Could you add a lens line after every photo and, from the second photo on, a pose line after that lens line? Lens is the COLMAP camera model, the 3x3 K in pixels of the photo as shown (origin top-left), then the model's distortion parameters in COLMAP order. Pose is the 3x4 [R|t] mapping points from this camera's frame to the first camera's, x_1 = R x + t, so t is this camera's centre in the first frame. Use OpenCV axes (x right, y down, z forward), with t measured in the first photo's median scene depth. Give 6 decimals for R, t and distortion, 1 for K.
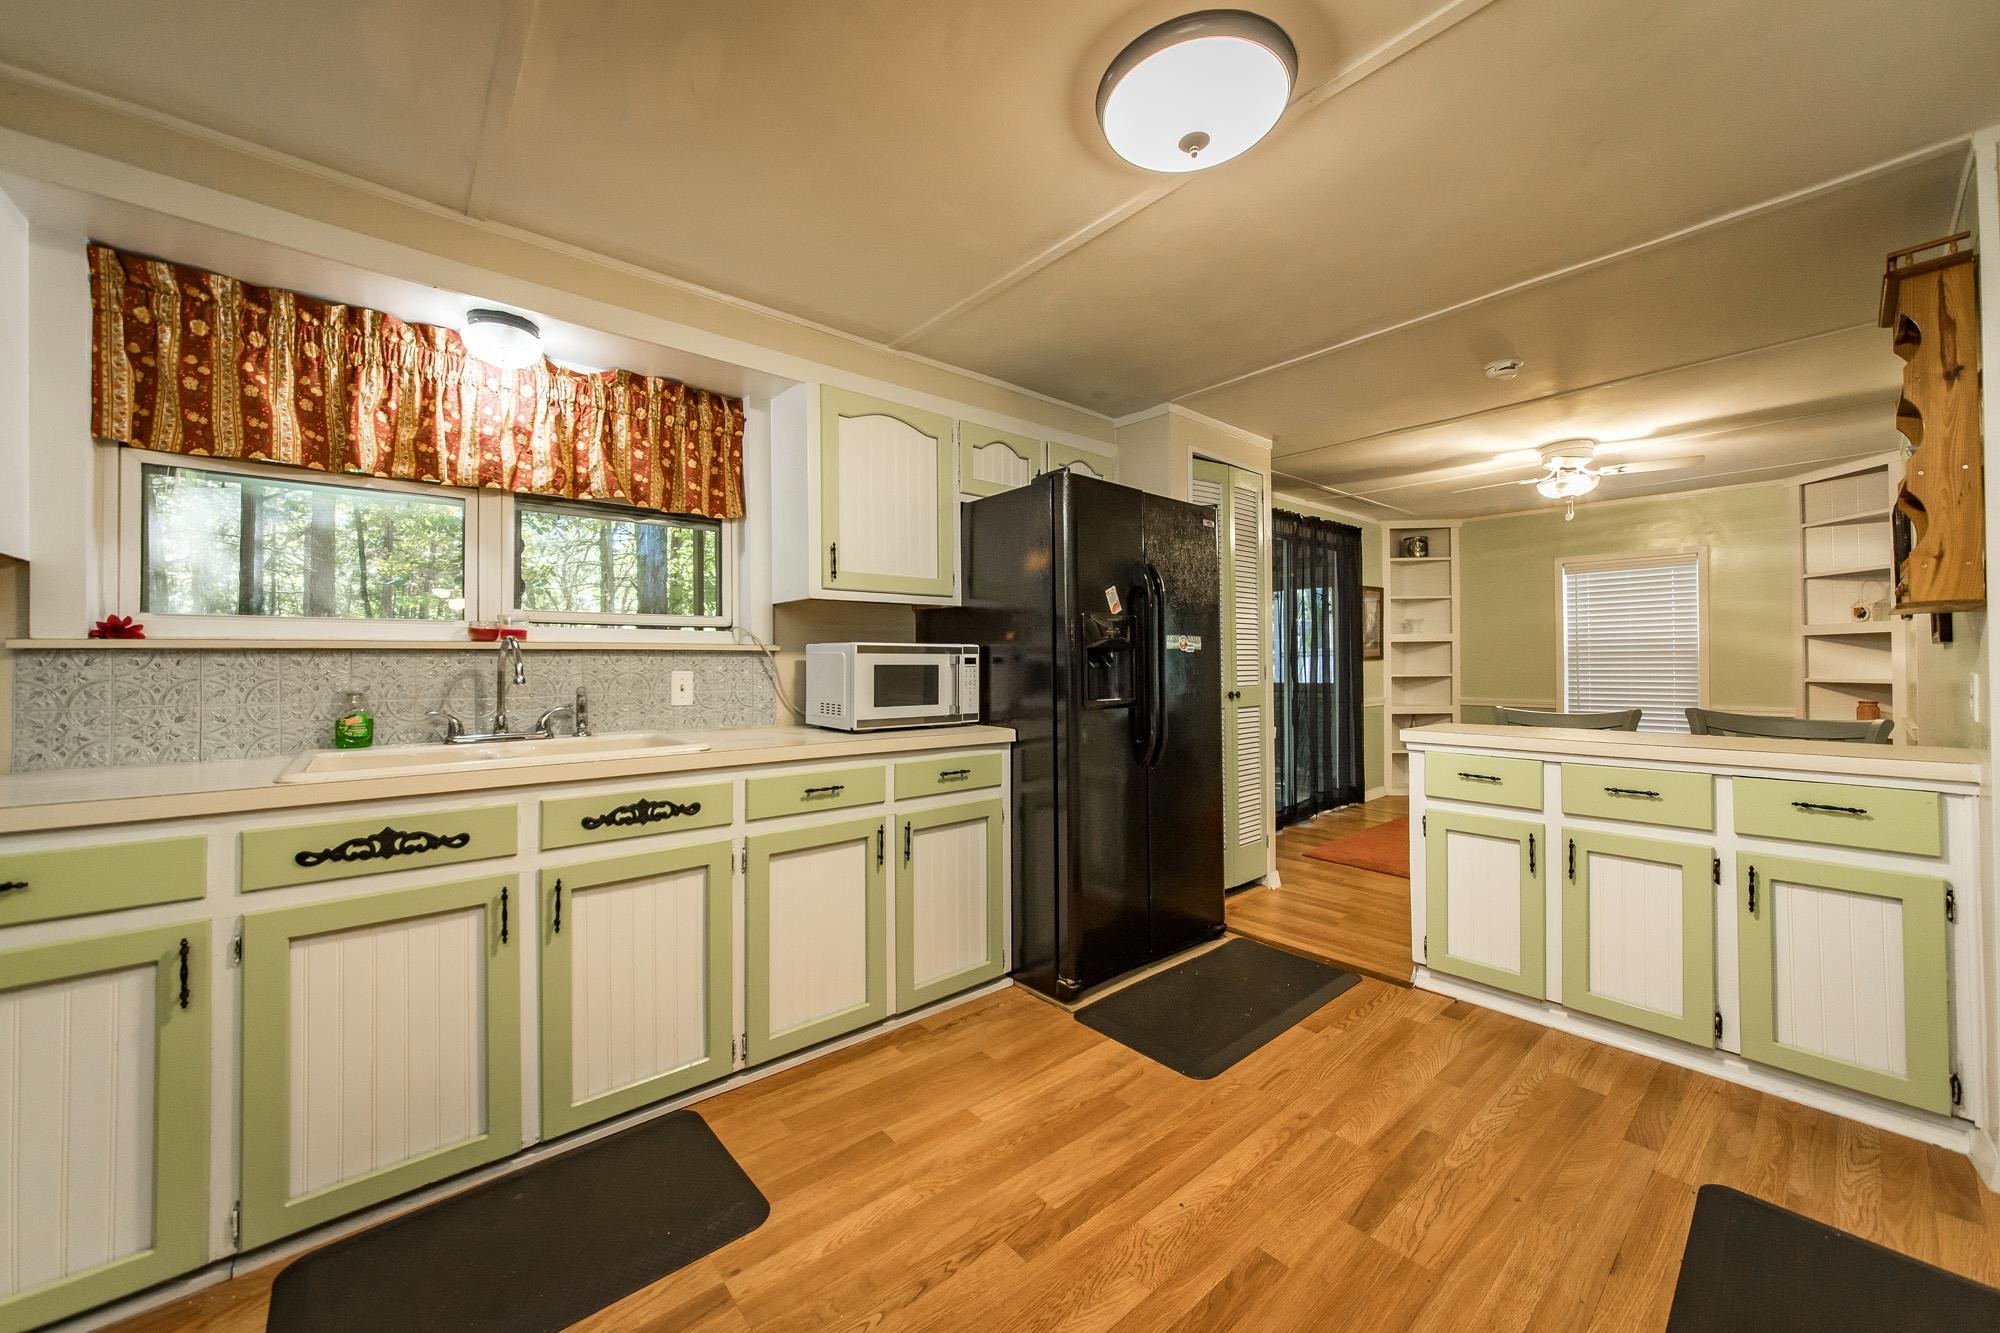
lens RADIAL K [[711.9, 0, 979.1], [0, 711.9, 656.5], [0, 0, 1]] dist [-0.002113, 0.001668]
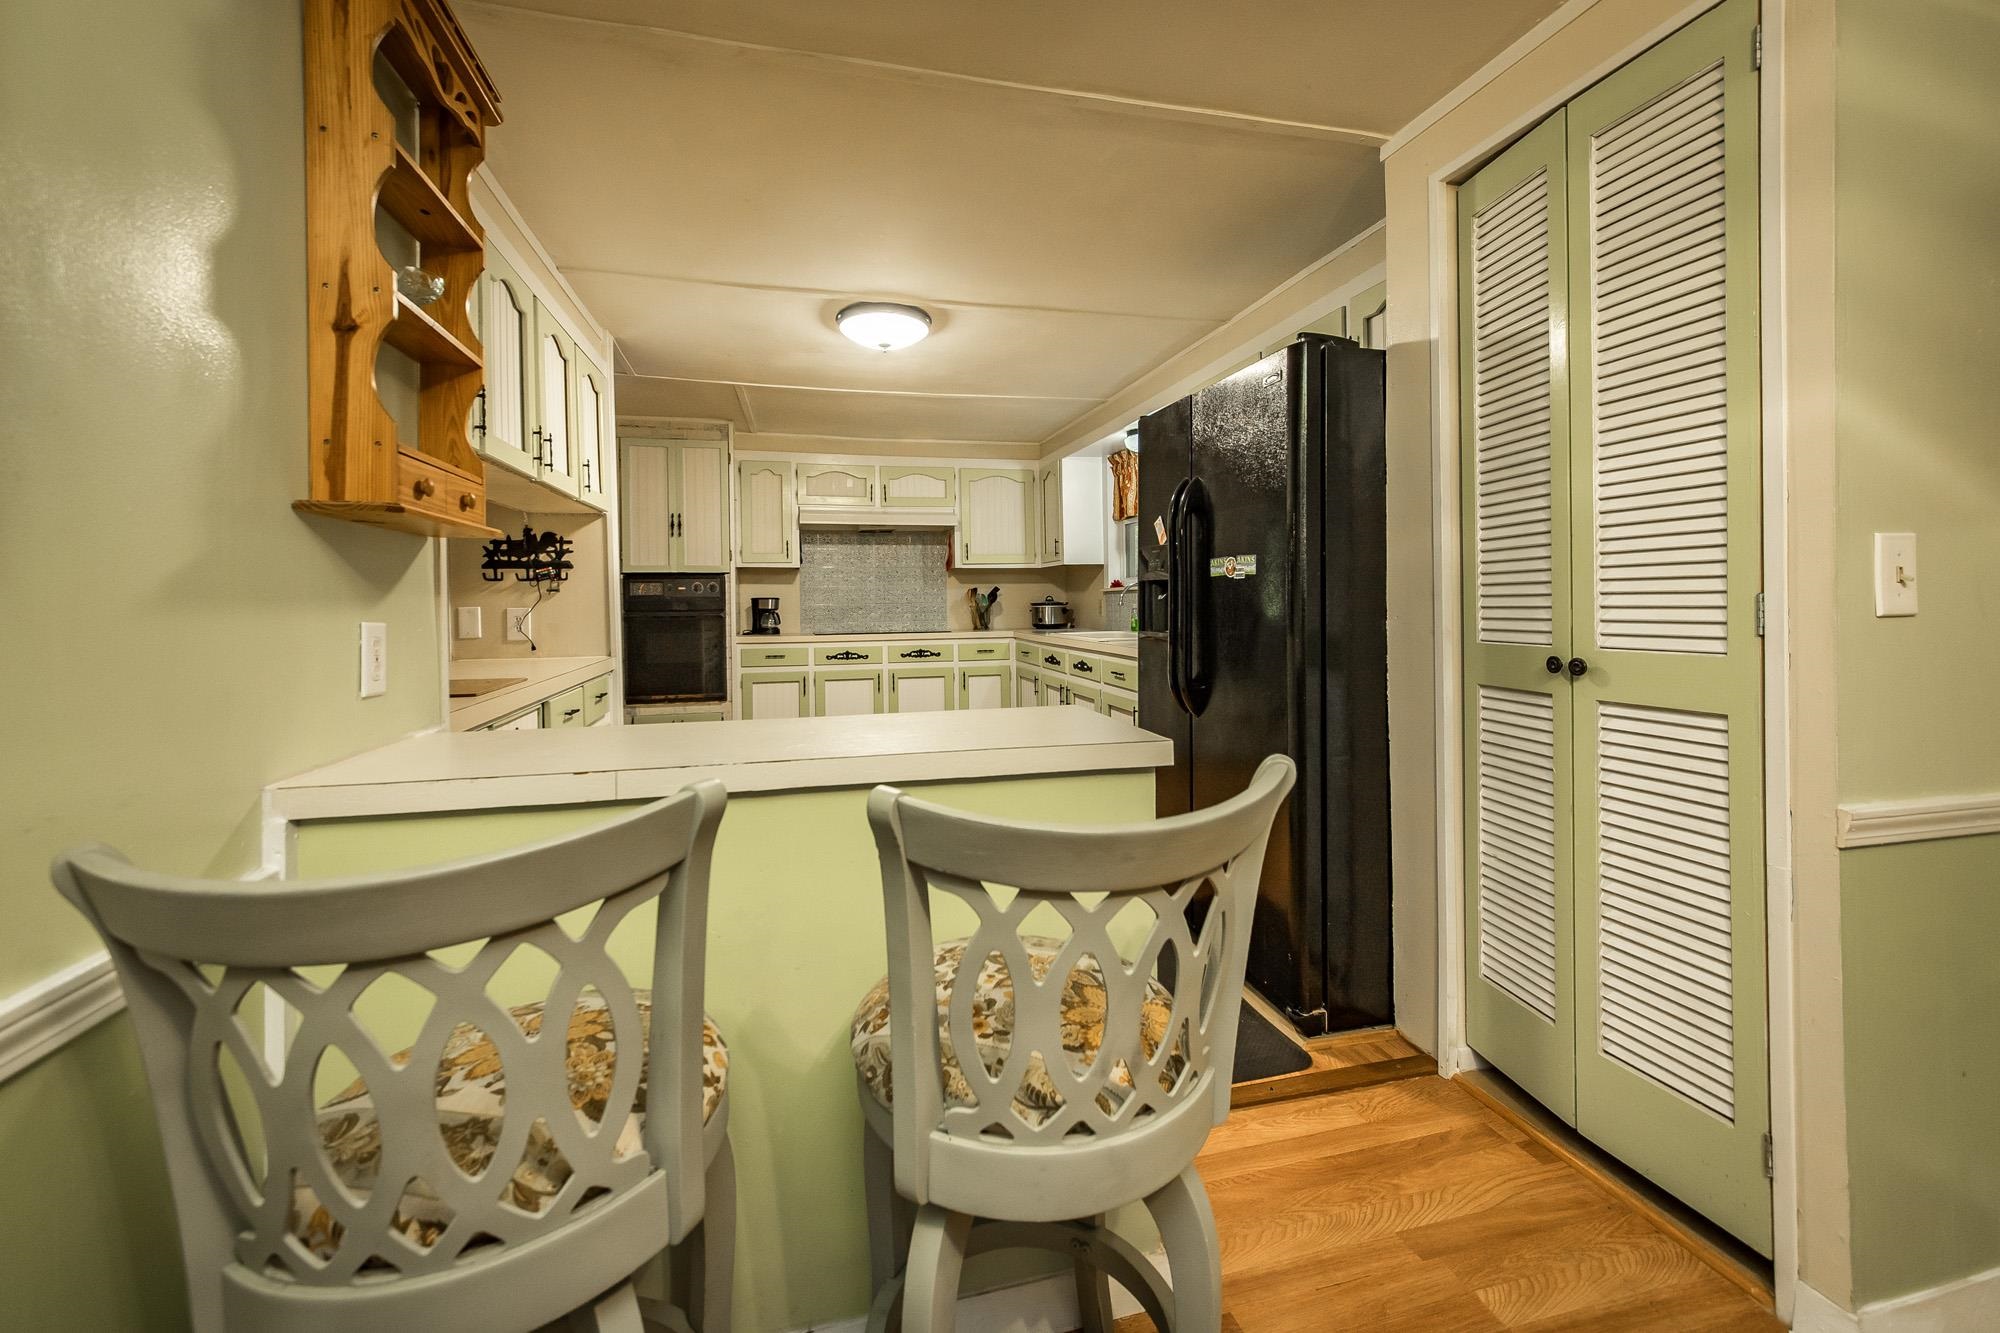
lens RADIAL K [[711.9, 0, 968.2], [0, 711.9, 603.7], [0, 0, 1]] dist [-0.002113, 0.001668]
pose [[-0.419197, 0.014615, -0.907778, 1.391870], [0.026577, 0.999639, 0.003821, 0.012040], [0.907506, -0.022524, -0.419434, 1.365392]]
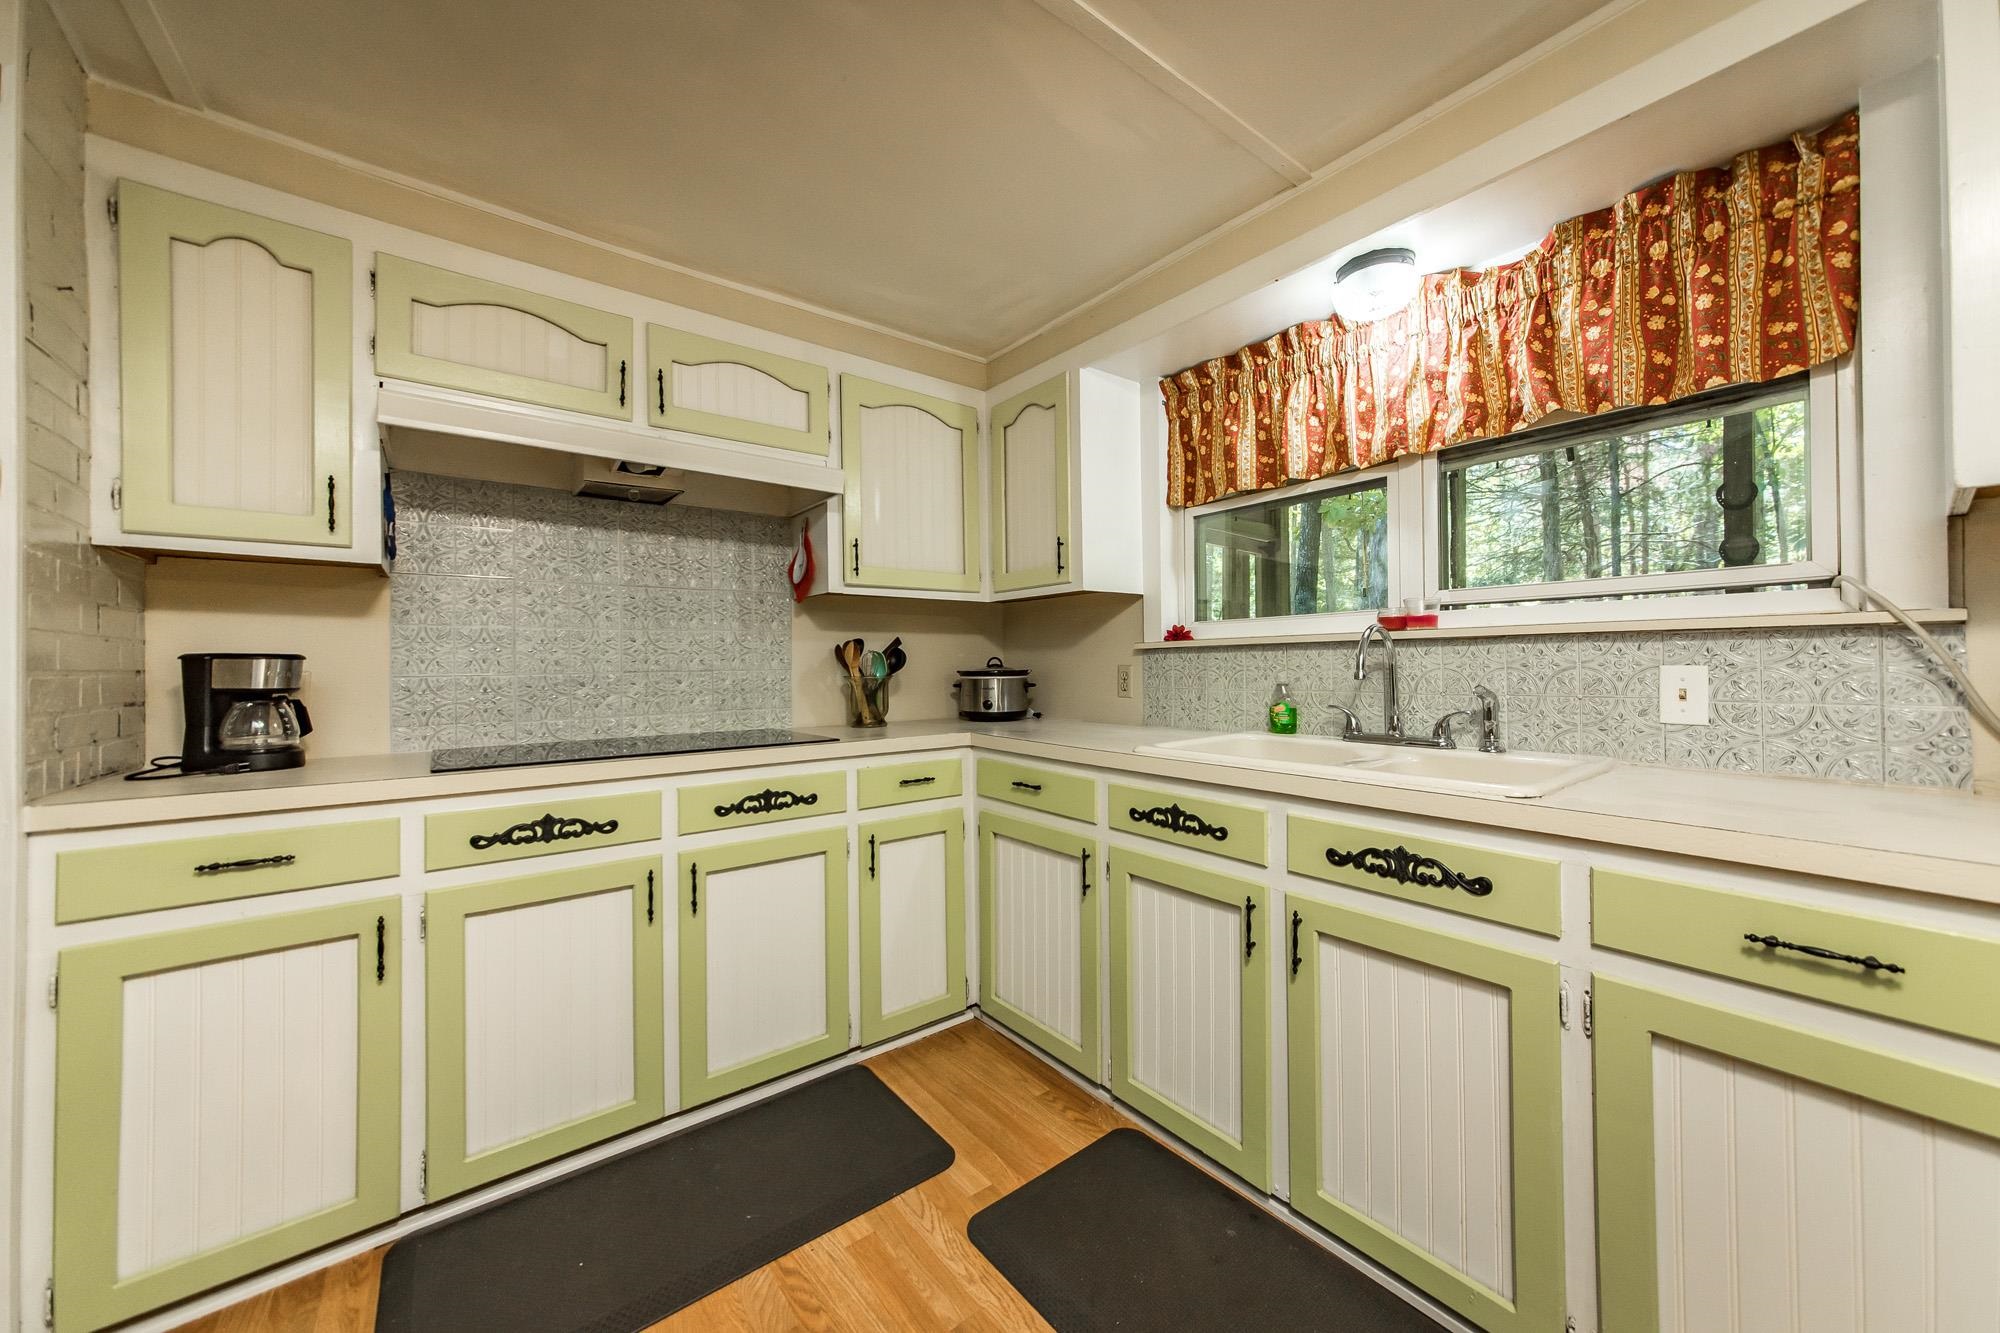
lens RADIAL K [[711.9, 0, 991.7], [0, 711.9, 655.8], [0, 0, 1]] dist [-0.002113, 0.001668]
pose [[-0.017792, -0.004571, -0.999831, 0.210315], [0.019508, 0.999798, -0.004918, 0.004541], [0.999651, -0.019592, -0.017700, 0.524523]]
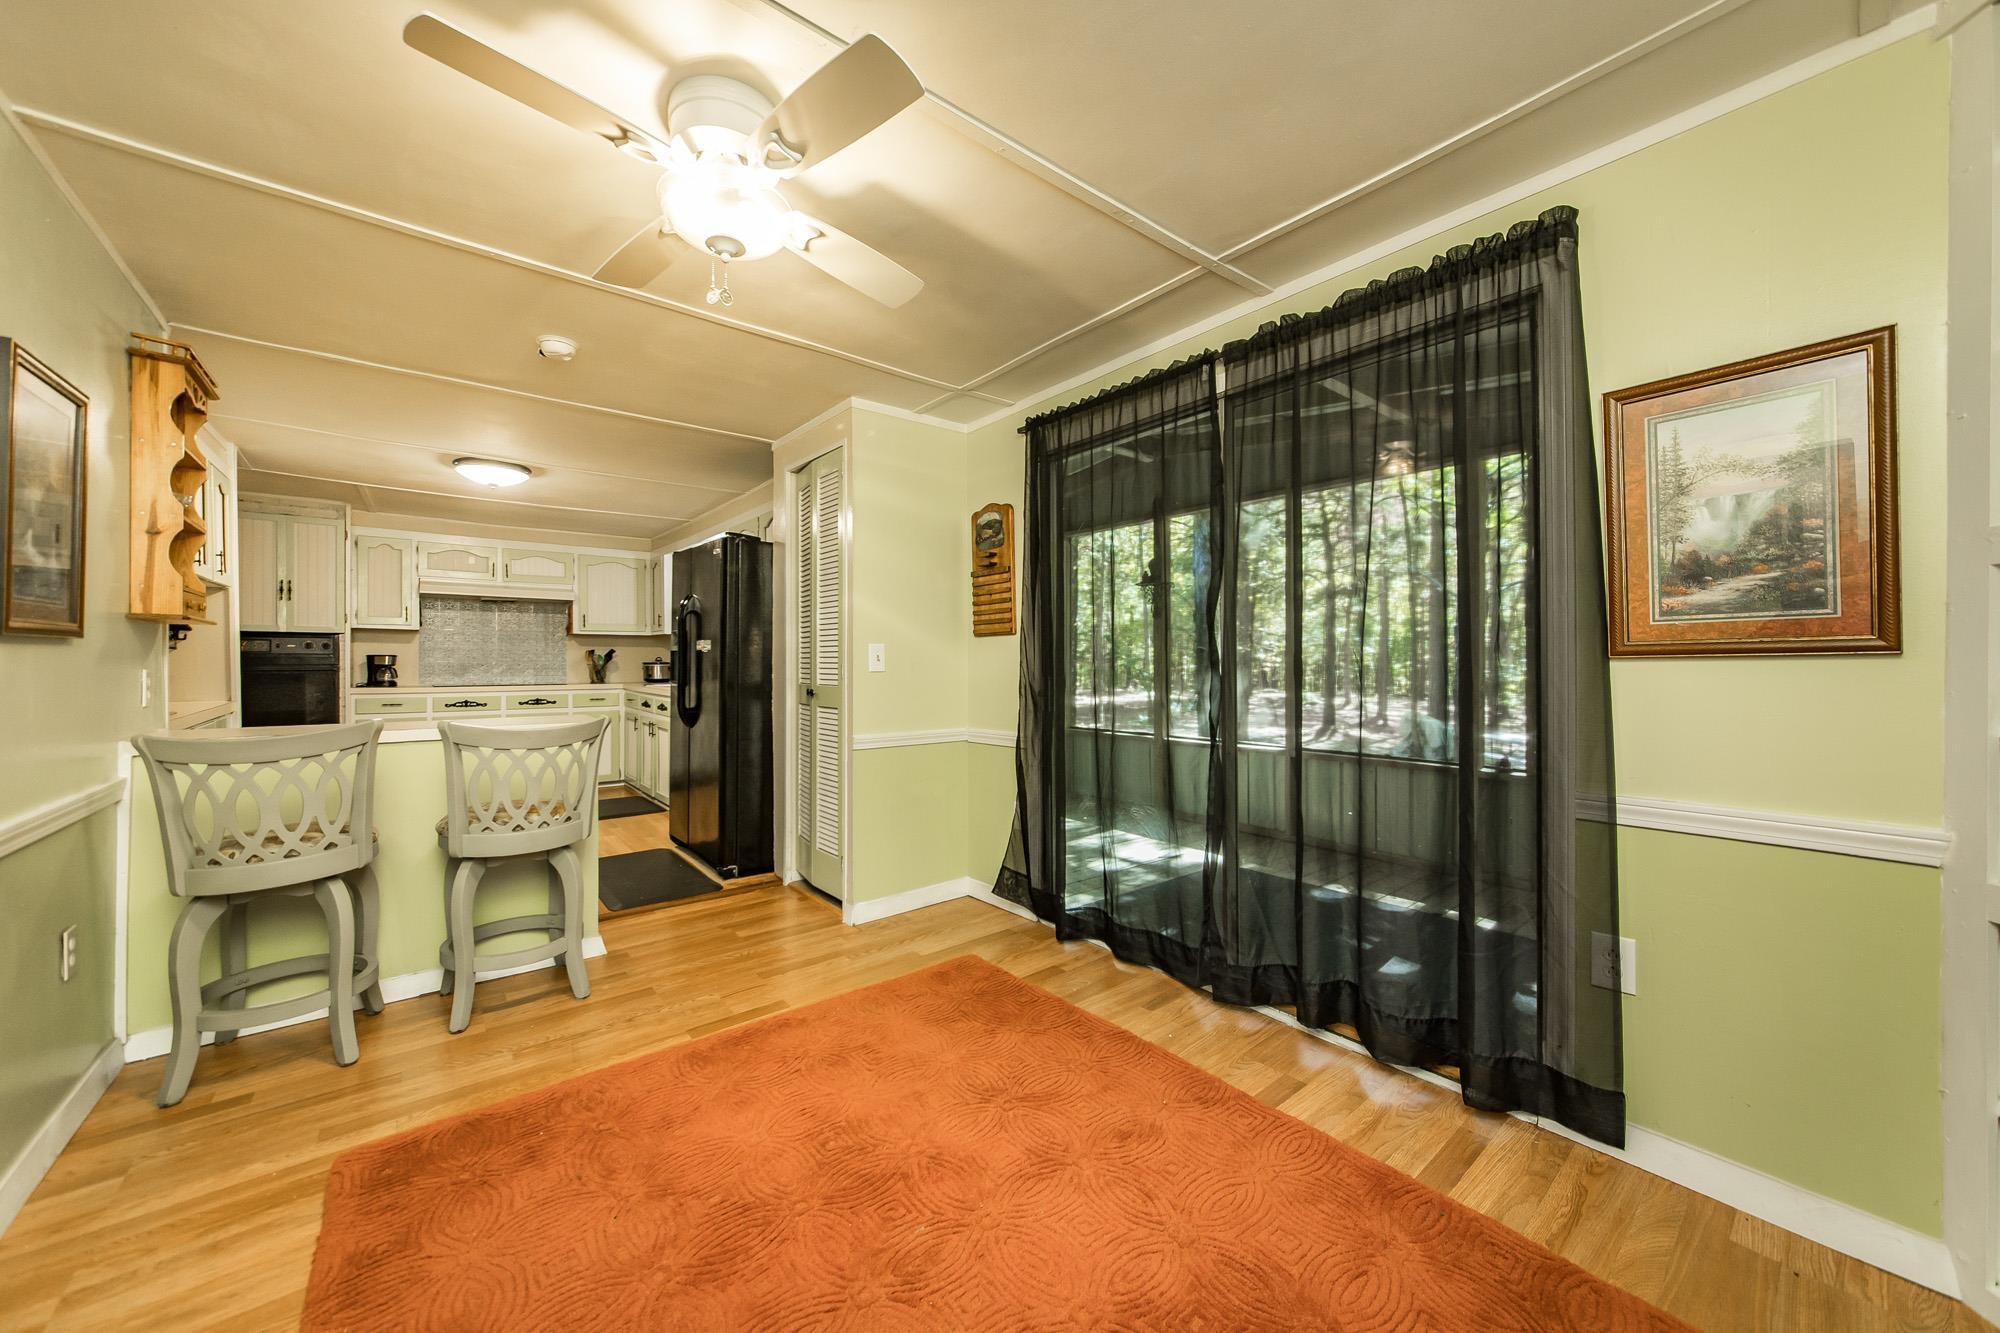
lens RADIAL K [[711.9, 0, 986.1], [0, 711.9, 661.4], [0, 0, 1]] dist [-0.002113, 0.001668]
pose [[0.005162, 0.009461, -0.999942, 2.321139], [0.009590, 0.999909, 0.009510, 0.004485], [0.999941, -0.009639, 0.005071, 2.108422]]
